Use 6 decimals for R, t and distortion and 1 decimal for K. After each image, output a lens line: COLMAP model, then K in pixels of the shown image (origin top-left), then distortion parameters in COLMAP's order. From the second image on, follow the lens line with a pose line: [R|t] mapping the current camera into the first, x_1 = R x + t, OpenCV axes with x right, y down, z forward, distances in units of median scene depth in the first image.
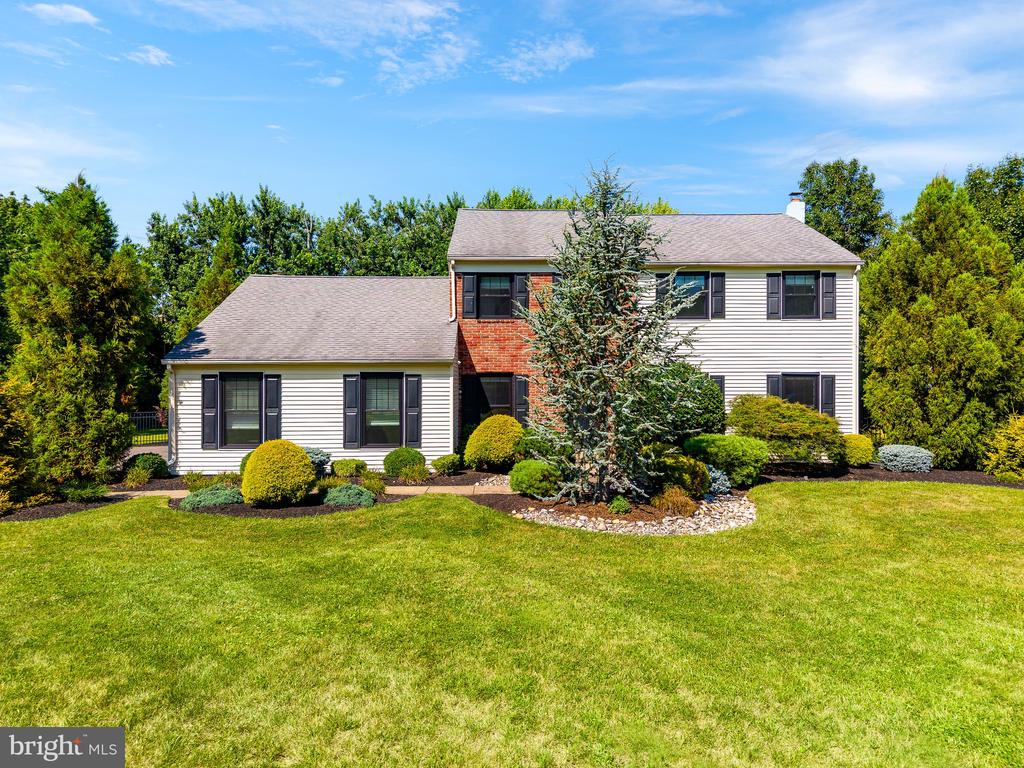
lens RADIAL K [[687.3, 0, 512.0], [0, 687.3, 384.0], [0, 0, 1]] dist [0.034727, -0.002490]
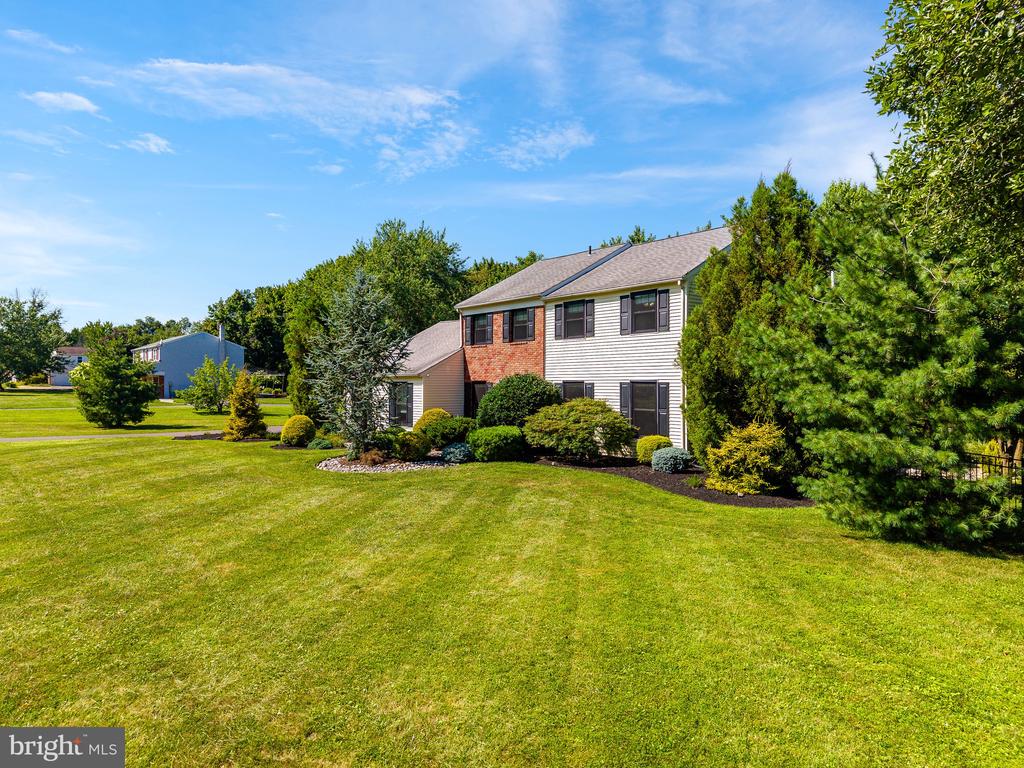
lens RADIAL K [[687.3, 0, 512.0], [0, 687.3, 384.0], [0, 0, 1]] dist [0.034727, -0.002490]
pose [[0.616840, 0.000927, -0.787088, 1.319667], [0.007356, 0.999949, 0.006942, -0.022062], [0.787054, -0.010072, 0.616802, 0.146851]]
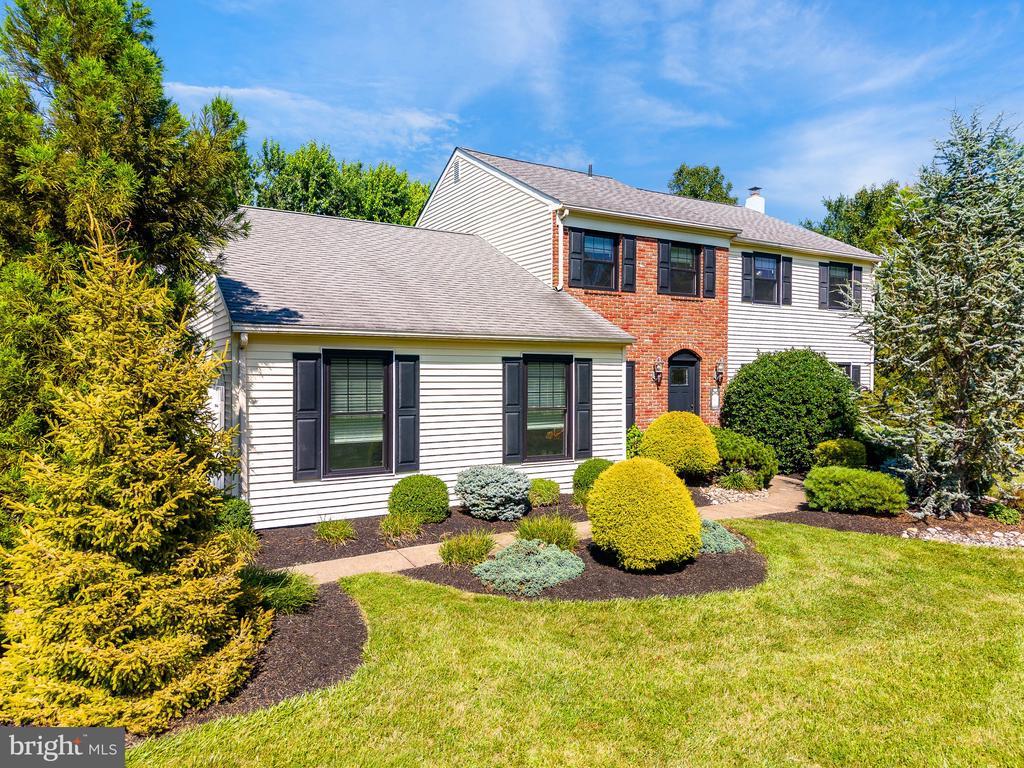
lens RADIAL K [[687.3, 0, 512.0], [0, 687.3, 384.0], [0, 0, 1]] dist [0.034727, -0.002490]
pose [[0.866337, -0.002858, 0.499451, -0.570665], [-0.001997, 0.999956, 0.009187, 0.006751], [-0.499456, -0.008956, 0.866293, 0.402590]]
